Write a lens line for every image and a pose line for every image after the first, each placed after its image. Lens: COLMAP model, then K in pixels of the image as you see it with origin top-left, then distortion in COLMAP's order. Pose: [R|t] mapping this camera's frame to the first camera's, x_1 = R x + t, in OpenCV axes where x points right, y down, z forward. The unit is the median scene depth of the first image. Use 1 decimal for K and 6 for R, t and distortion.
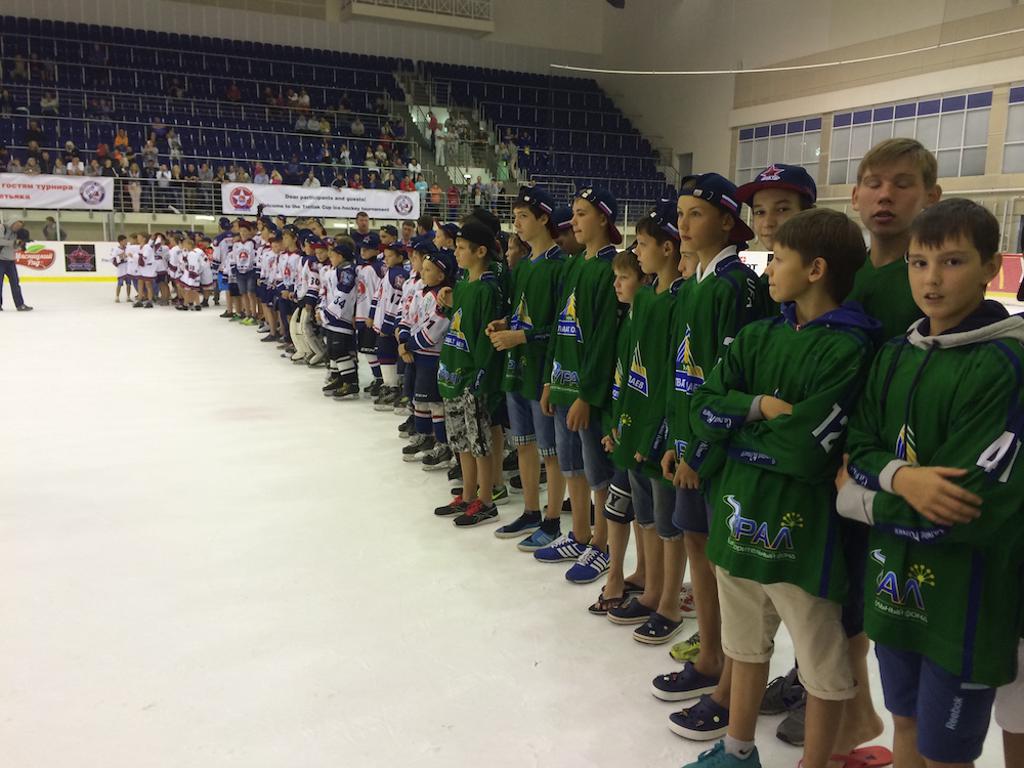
lens RADIAL K [[867.6, 0, 512.0], [0, 867.6, 384.0], [0, 0, 1]] dist [0.061399, -0.085942]
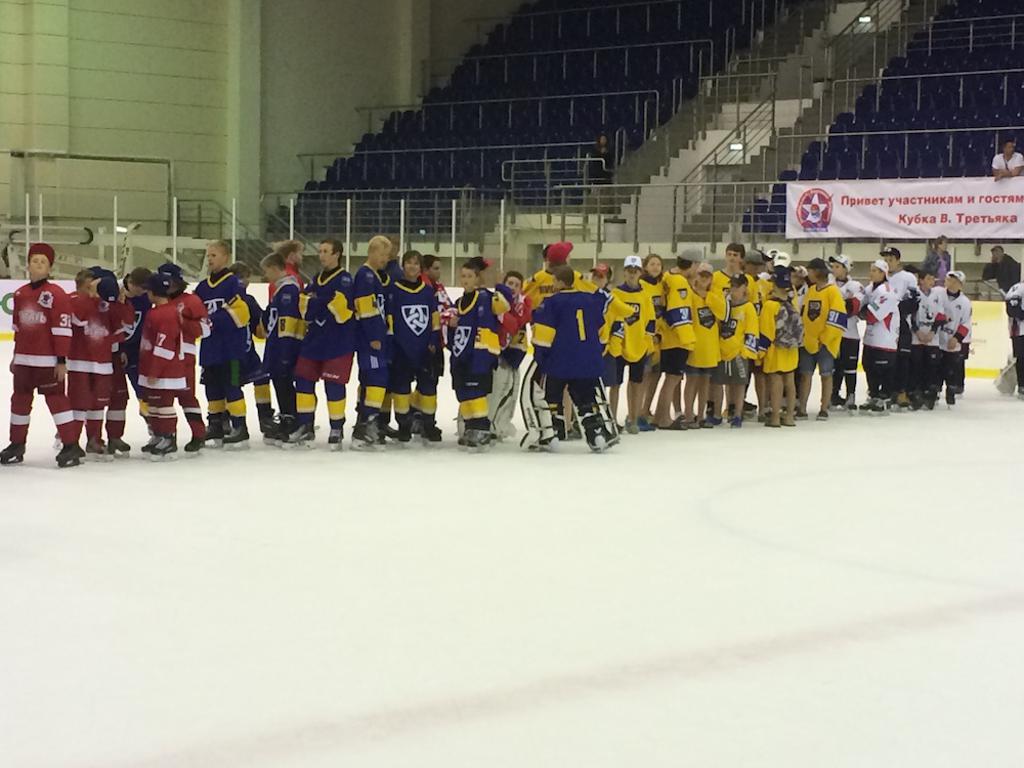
lens RADIAL K [[2140.5, 0, 512.0], [0, 2140.5, 384.0], [0, 0, 1]] dist [0.022842, -0.057535]
pose [[0.356743, 0.038916, -0.933392, 0.490245], [-0.164811, 0.986082, -0.021878, -0.033222], [0.919550, 0.161638, 0.358192, 0.246459]]
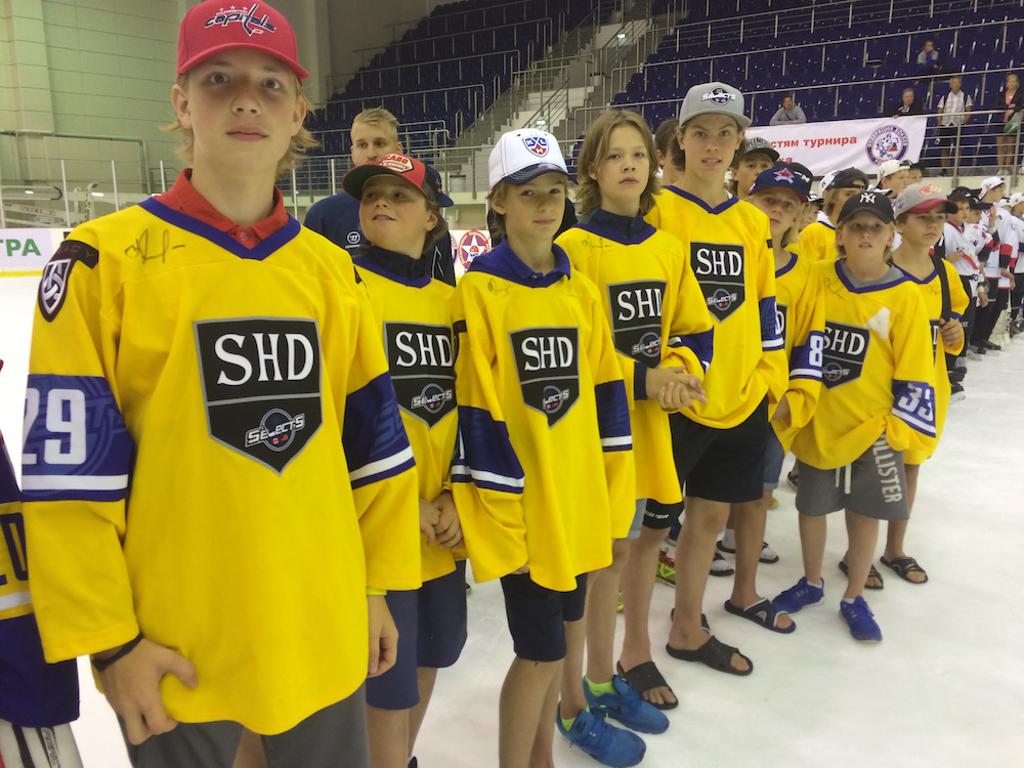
lens RADIAL K [[867.6, 0, 512.0], [0, 867.6, 384.0], [0, 0, 1]] dist [0.061399, -0.085942]
pose [[0.461570, 0.149937, -0.874341, -0.055376], [-0.134232, 0.986069, 0.098234, -0.078678], [0.876889, 0.072022, 0.475266, 0.473938]]
